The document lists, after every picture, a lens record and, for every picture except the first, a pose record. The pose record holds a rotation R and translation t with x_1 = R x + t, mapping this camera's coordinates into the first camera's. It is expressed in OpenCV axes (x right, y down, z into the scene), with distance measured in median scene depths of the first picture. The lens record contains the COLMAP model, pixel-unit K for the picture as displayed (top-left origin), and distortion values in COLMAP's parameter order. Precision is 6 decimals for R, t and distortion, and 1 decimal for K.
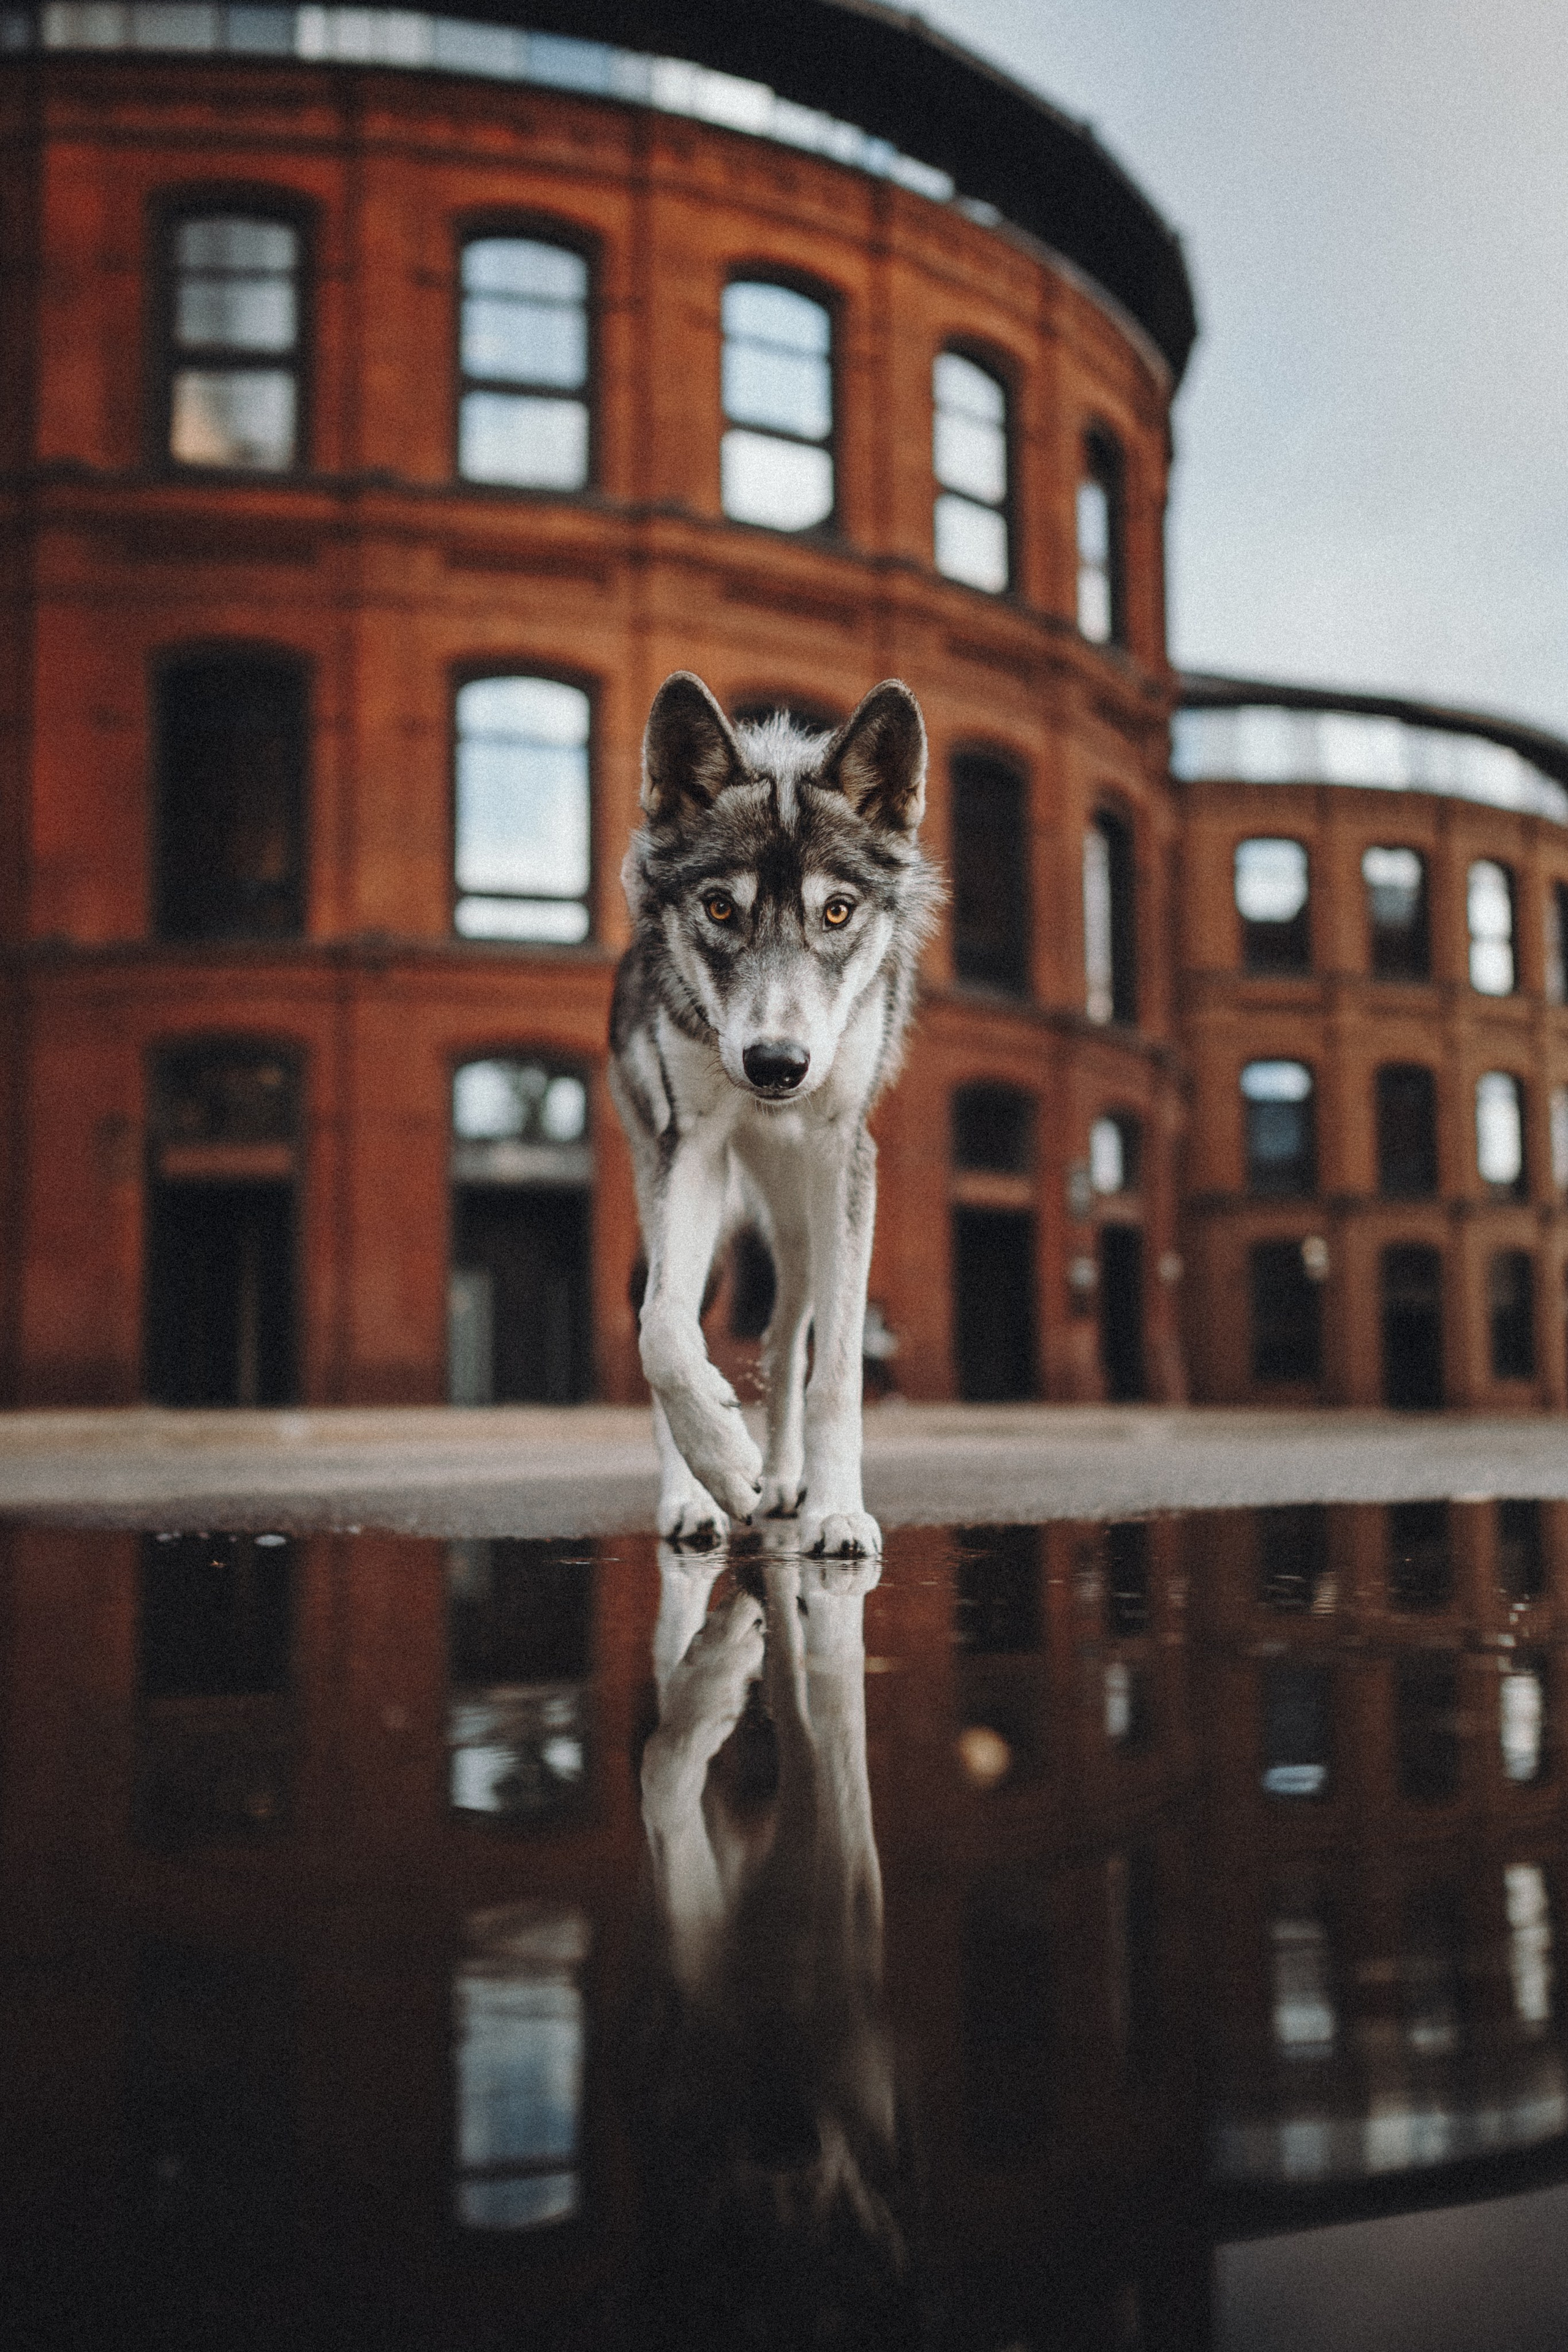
lens RADIAL K [[2509.0, 0, 784.0], [0, 2509.0, 1176.0], [0, 0, 1]] dist [0.010162, 0.019026]
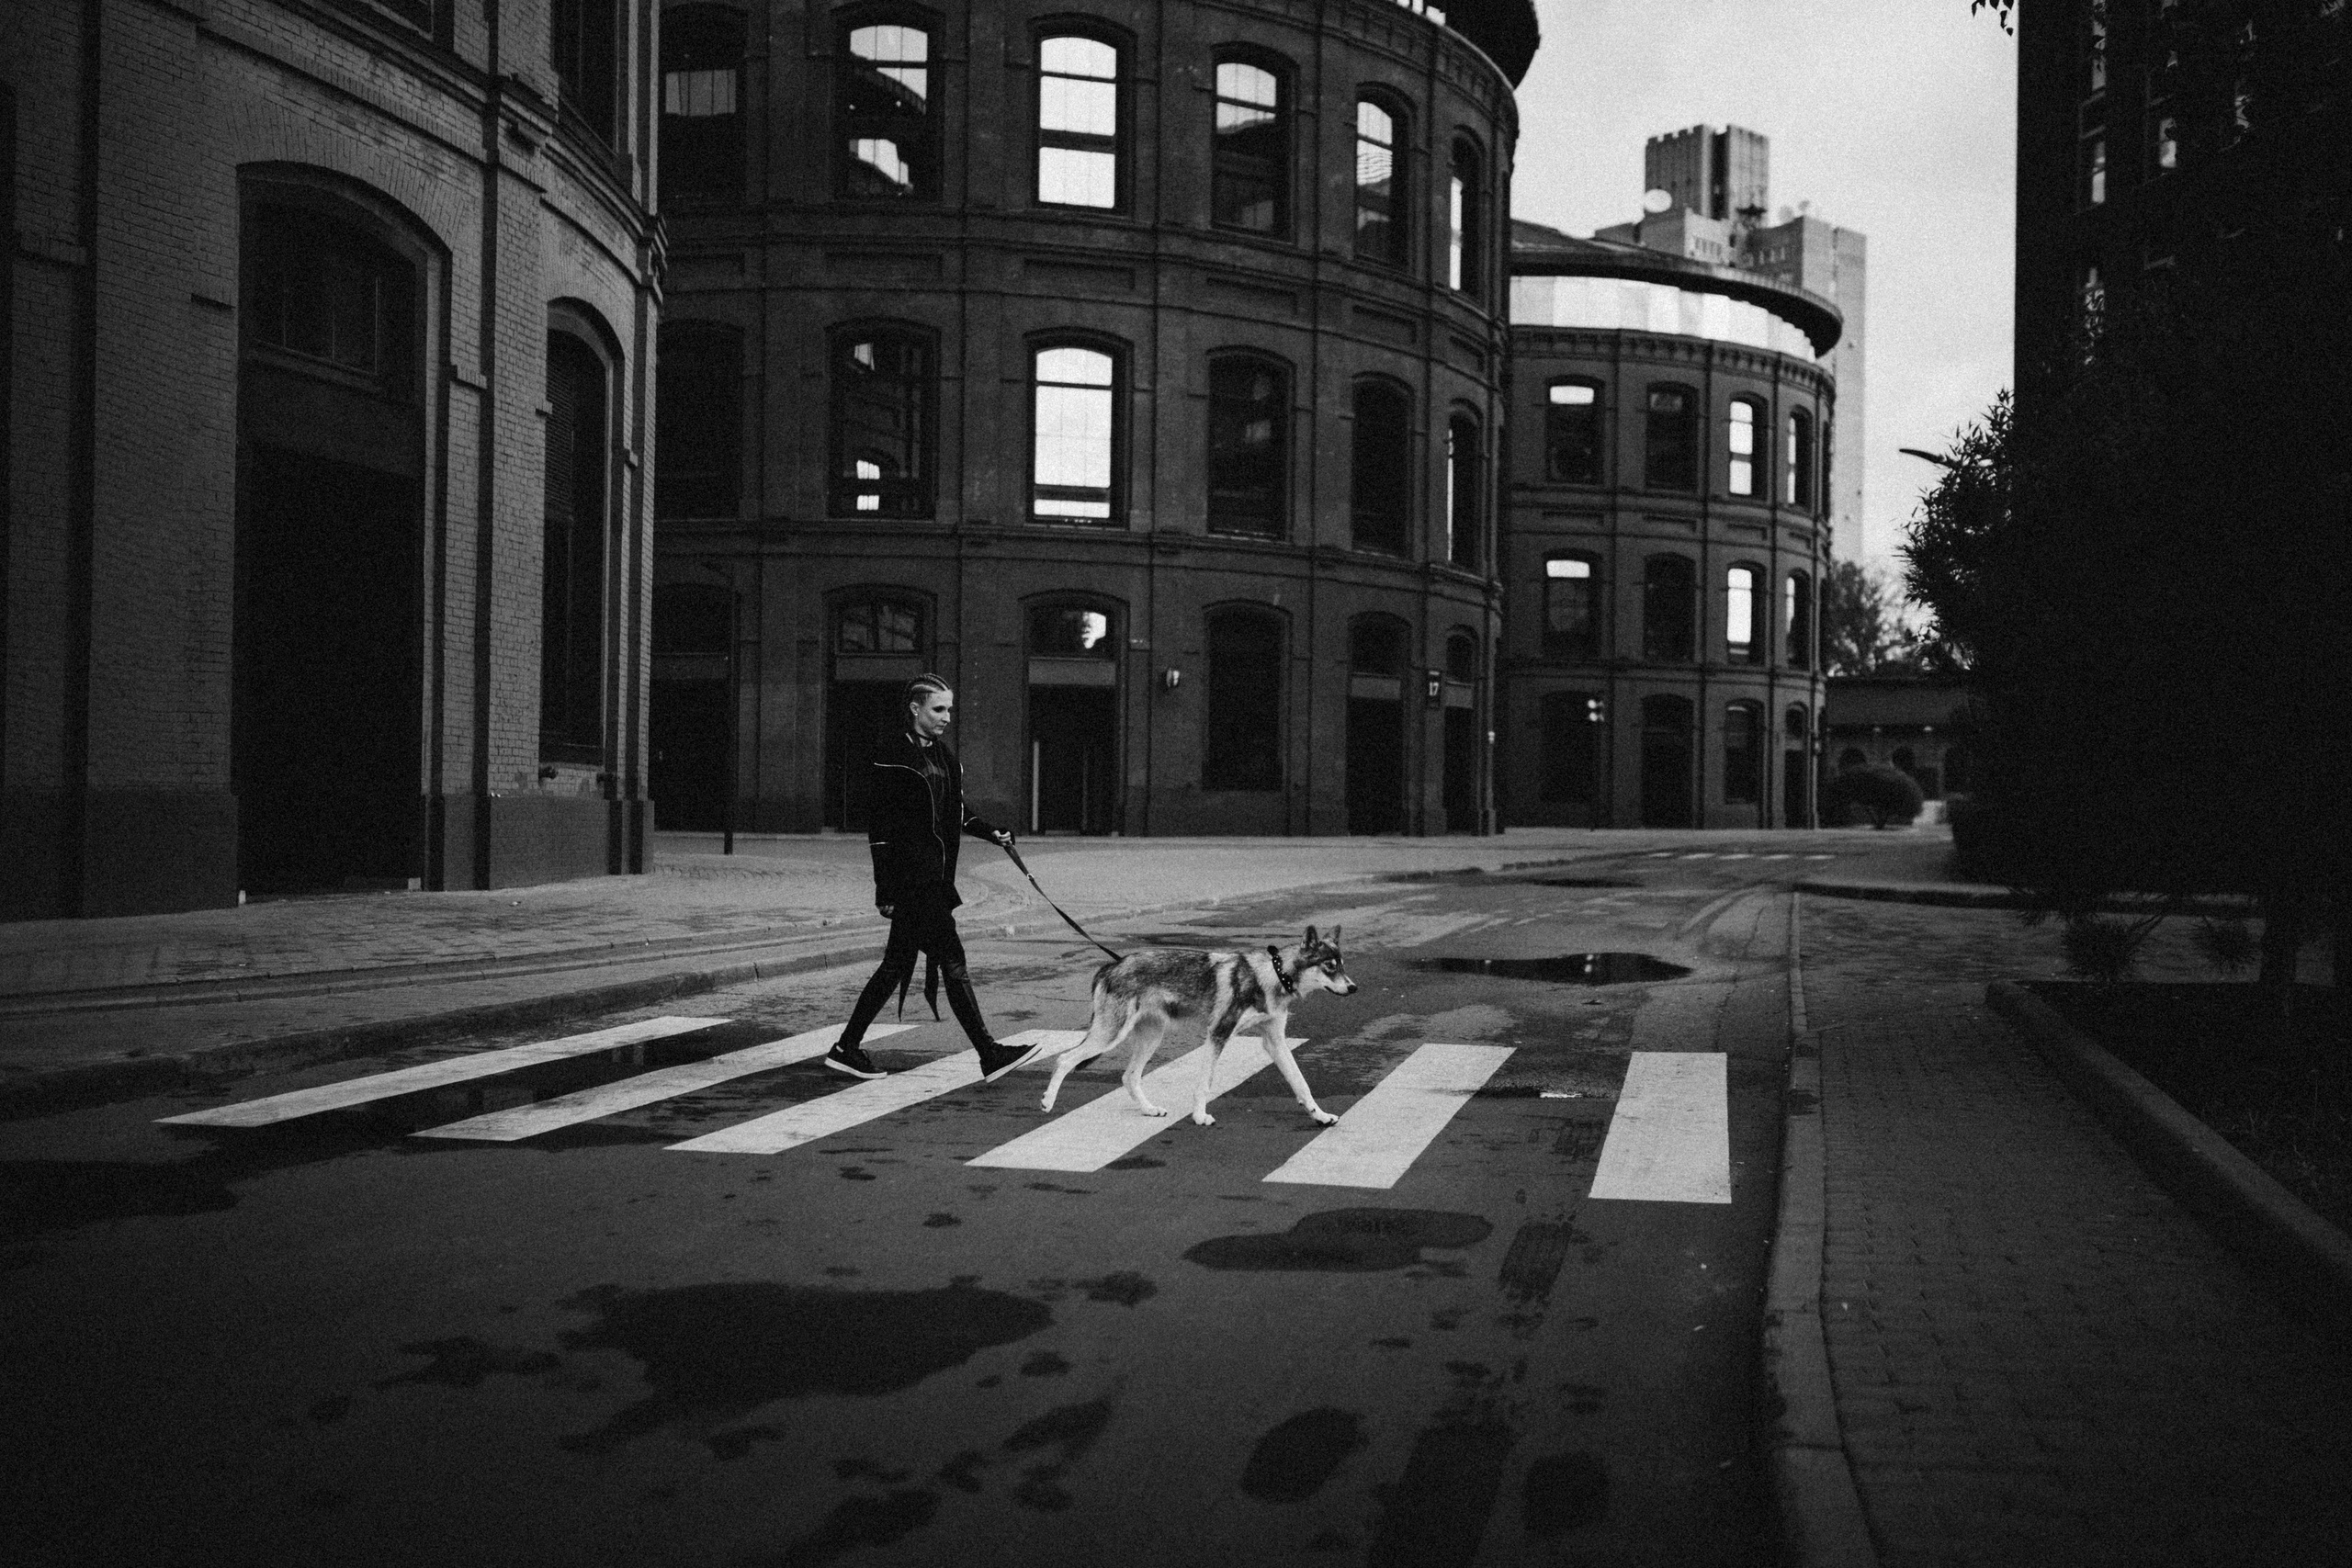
lens RADIAL K [[2311.5, 0, 1176.0], [0, 2311.5, 784.0], [0, 0, 1]] dist [0.005475, -0.003712]
pose [[0.999328, 0.018286, 0.031762, -0.054049], [-0.021232, 0.995248, 0.095035, -0.046671], [-0.029873, -0.095645, 0.994967, -0.242352]]
